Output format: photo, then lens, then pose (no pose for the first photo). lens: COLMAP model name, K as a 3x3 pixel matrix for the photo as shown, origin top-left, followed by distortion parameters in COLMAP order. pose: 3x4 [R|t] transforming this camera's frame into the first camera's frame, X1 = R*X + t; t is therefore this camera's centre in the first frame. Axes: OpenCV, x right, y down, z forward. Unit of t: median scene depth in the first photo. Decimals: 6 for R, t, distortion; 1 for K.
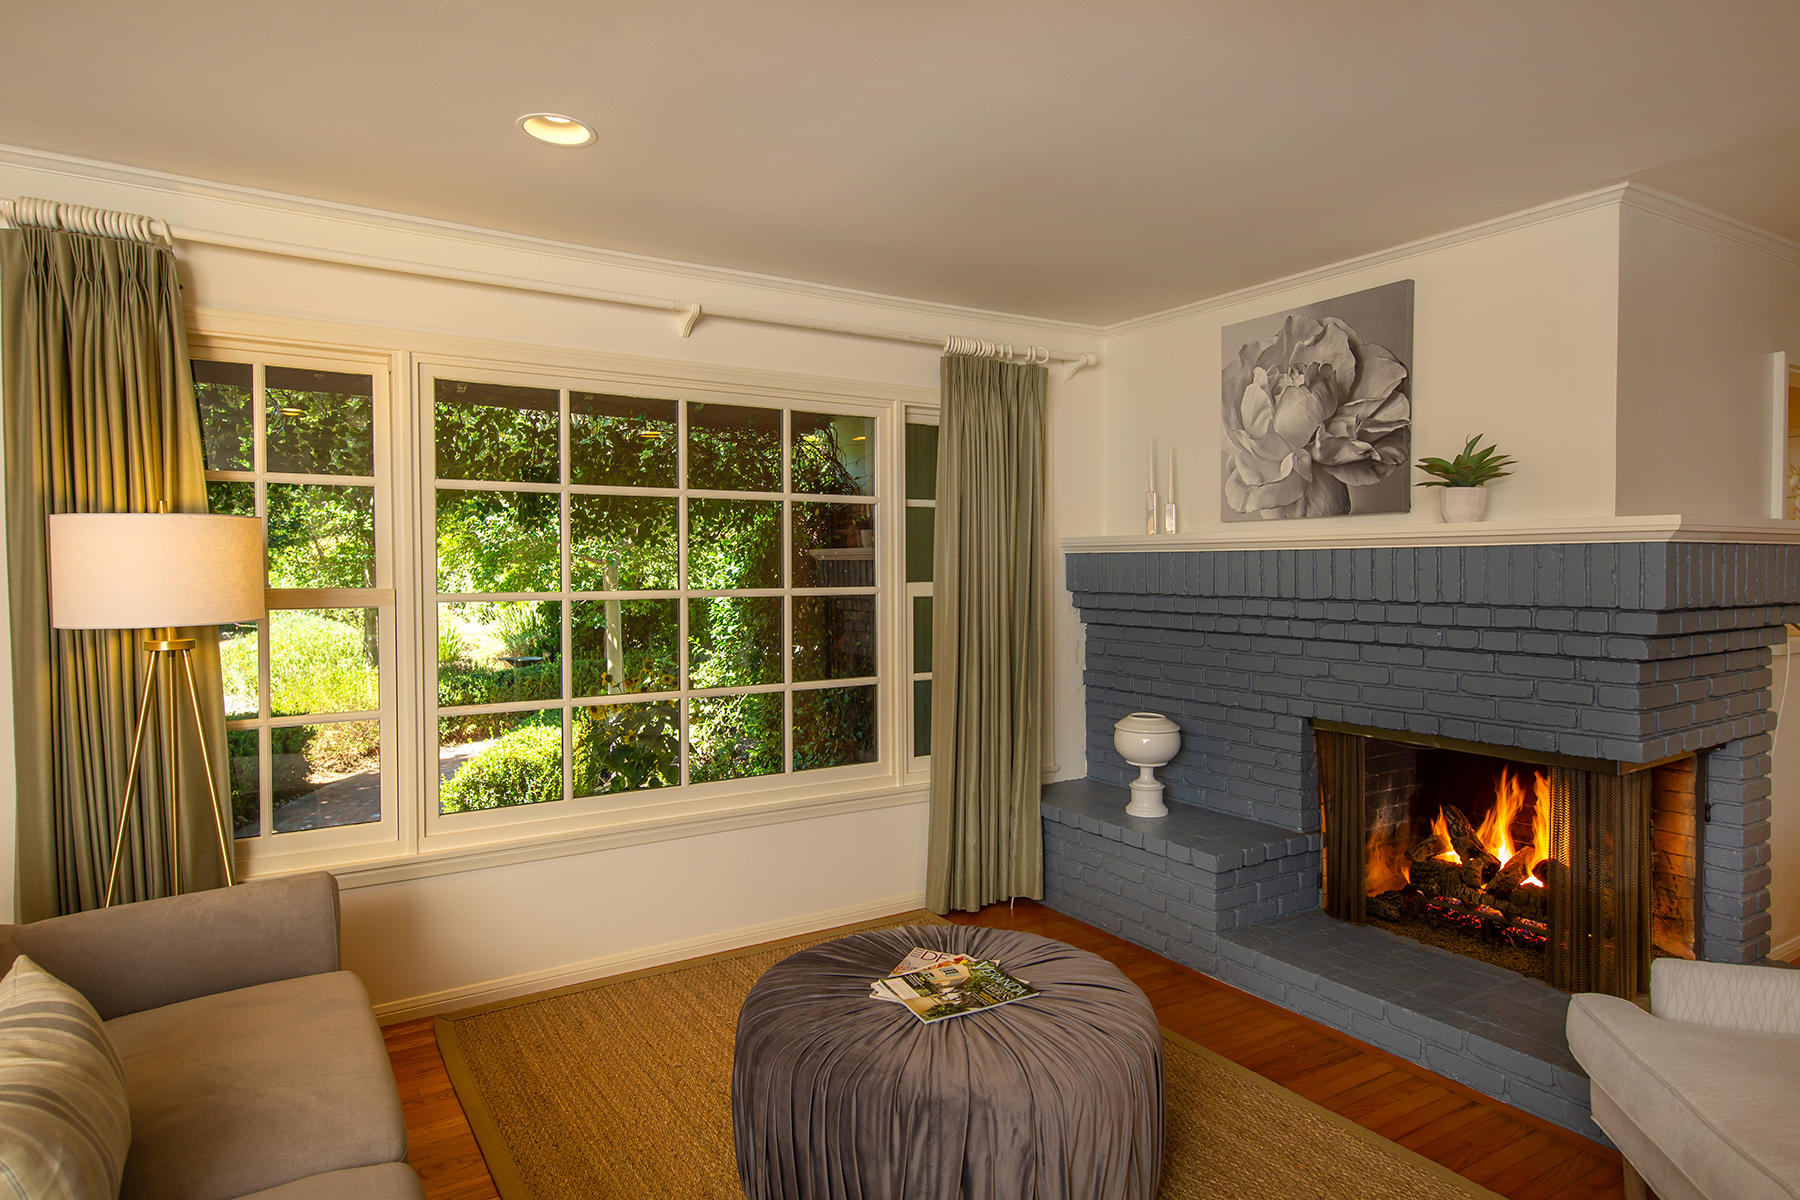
lens RADIAL K [[1061.5, 0, 900.0], [0, 1061.5, 600.0], [0, 0, 1]] dist [0.021254, -0.000761]
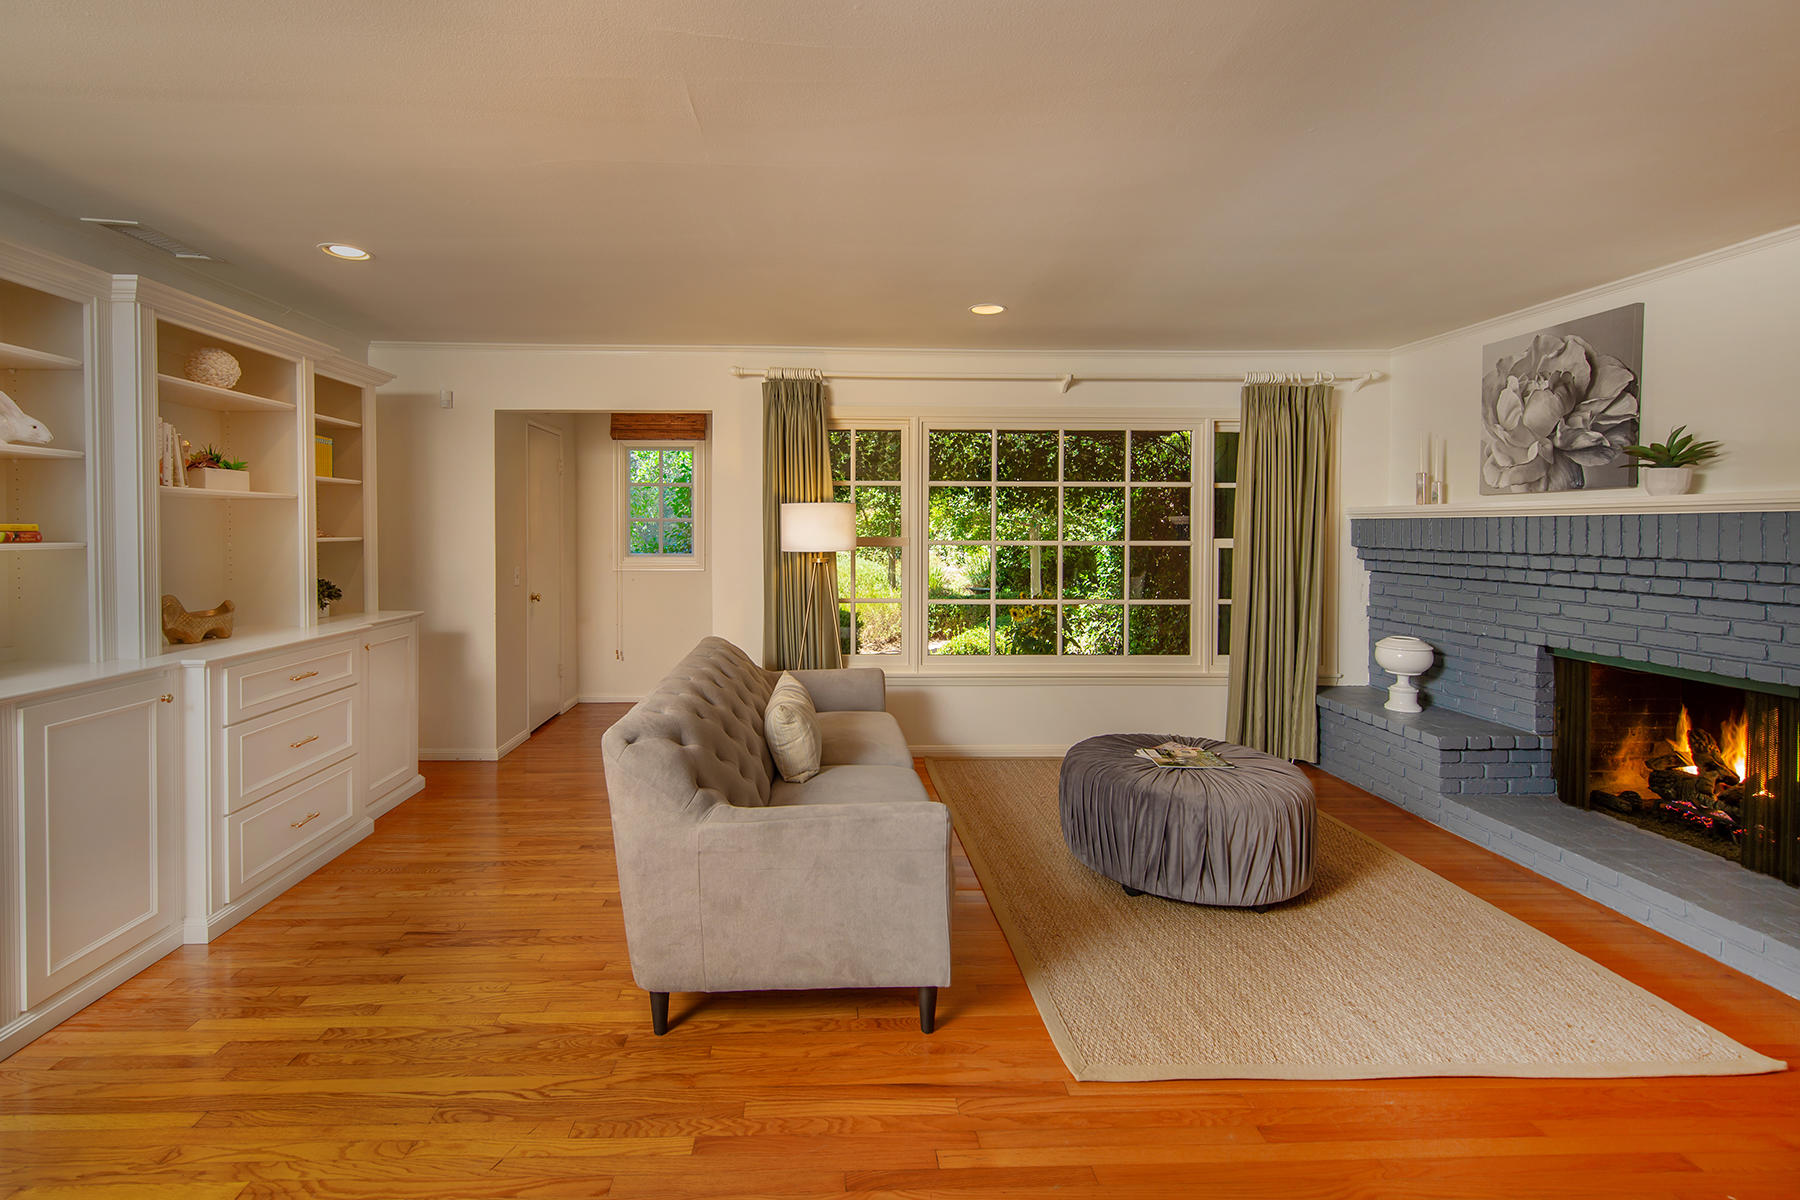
lens RADIAL K [[1470.8, 0, 900.0], [0, 1470.8, 600.0], [0, 0, 1]] dist [-0.009232, -0.004539]
pose [[0.907704, 0.023322, -0.418961, 0.434761], [-0.017574, 0.999691, 0.017574, 0.038209], [0.419242, -0.008590, 0.907834, -0.983463]]
